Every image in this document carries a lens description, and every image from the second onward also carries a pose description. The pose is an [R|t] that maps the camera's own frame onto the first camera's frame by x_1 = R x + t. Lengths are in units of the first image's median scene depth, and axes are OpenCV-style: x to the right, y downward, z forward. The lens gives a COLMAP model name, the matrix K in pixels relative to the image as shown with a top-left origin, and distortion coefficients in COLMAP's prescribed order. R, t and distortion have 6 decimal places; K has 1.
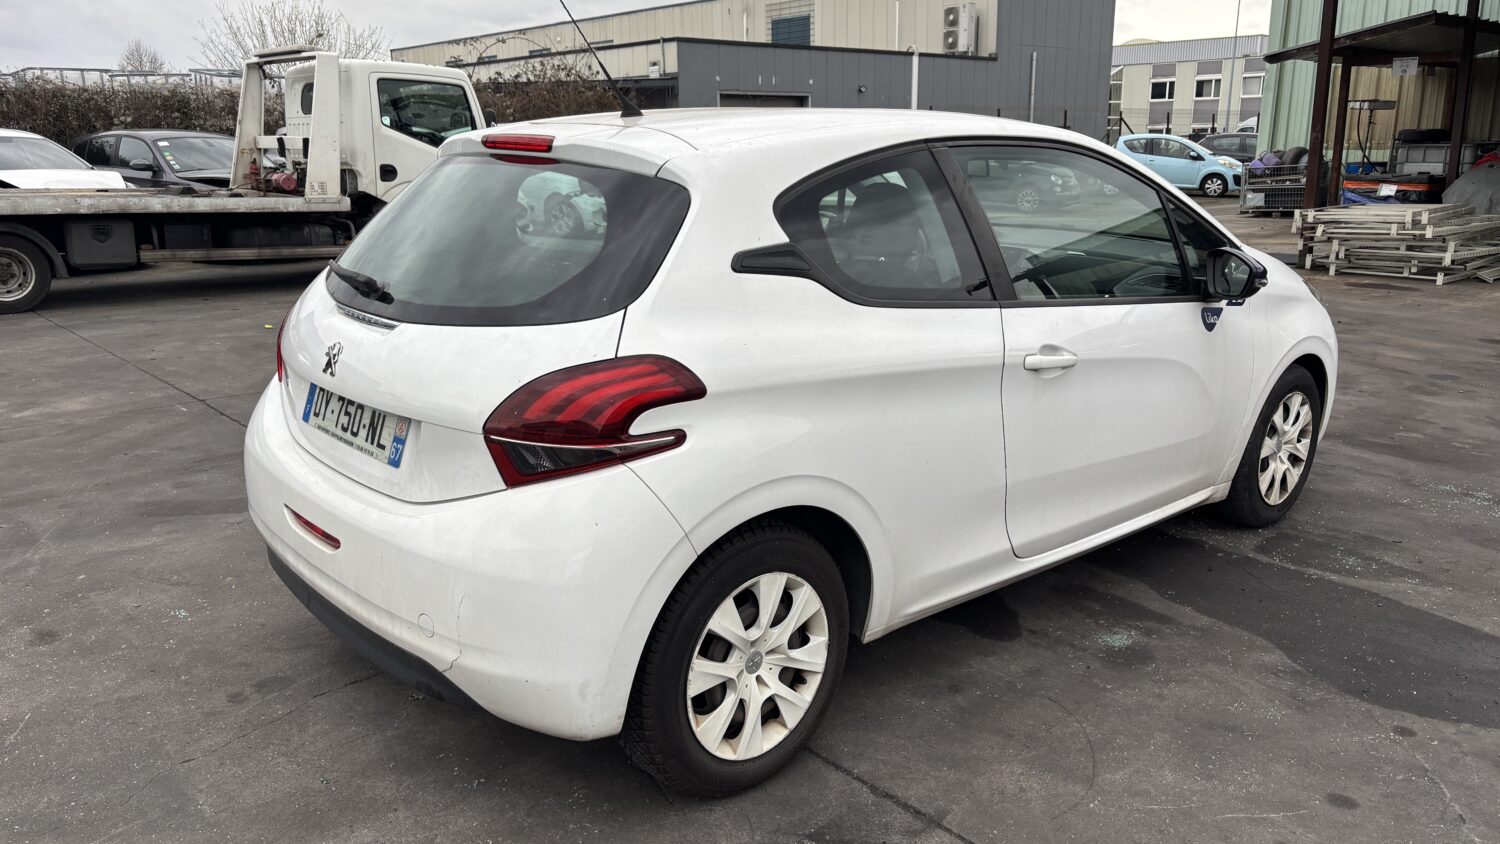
lens RADIAL K [[1139.8, 0, 765.1], [0, 1139.8, 427.0], [0, 0, 1]] dist [0.031932, -0.025979]
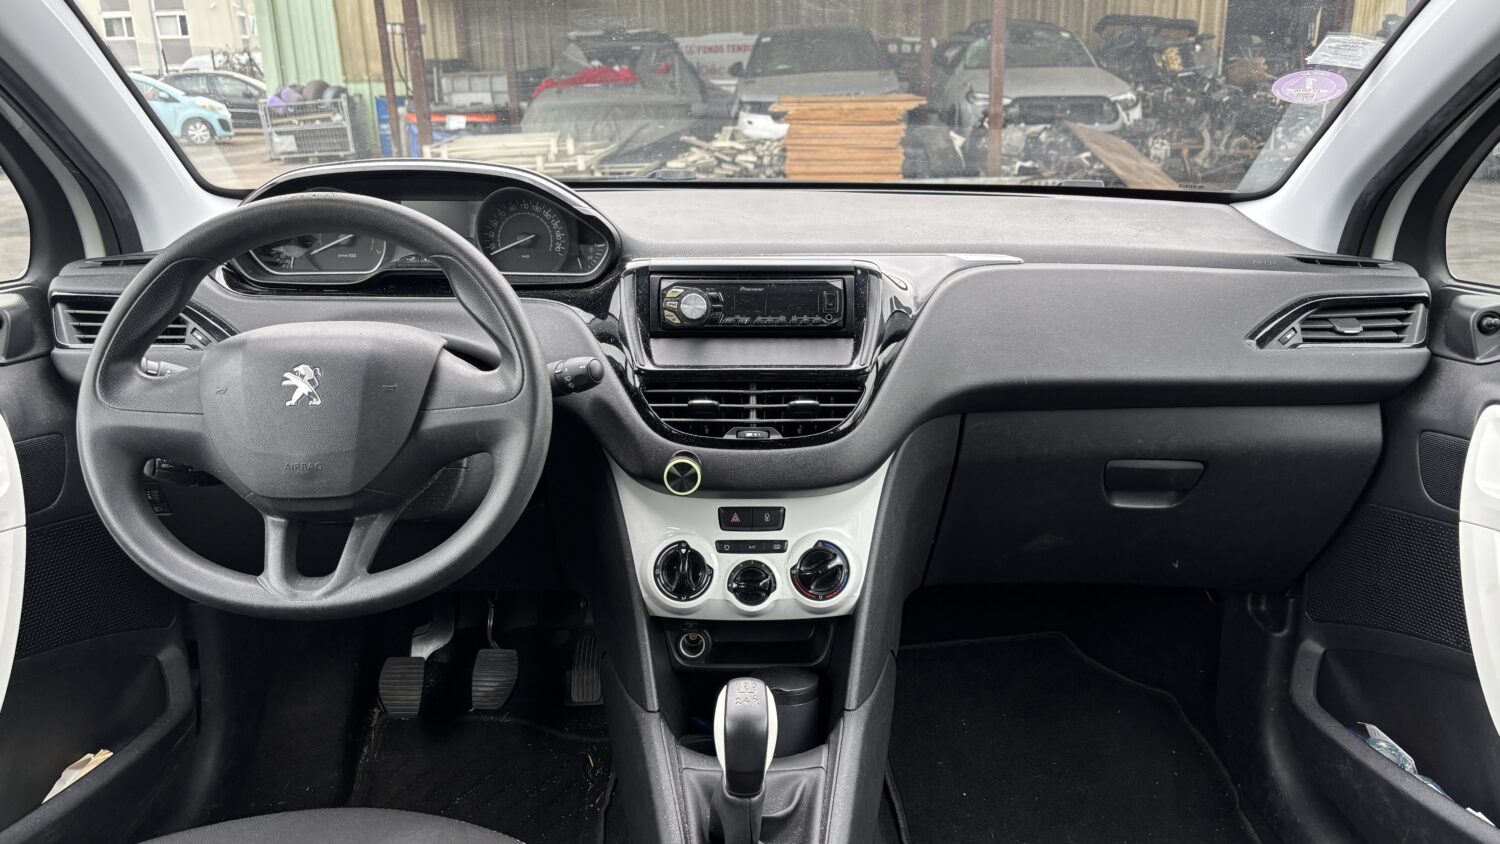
lens RADIAL K [[1139.8, 0, 748.4], [0, 1139.8, 432.1], [0, 0, 1]] dist [0.031932, -0.025979]
pose [[0.662126, -0.232930, 0.712273, 0.012369], [0.200671, 0.970867, 0.130954, -0.186671], [-0.722025, 0.056224, 0.689578, 1.005625]]
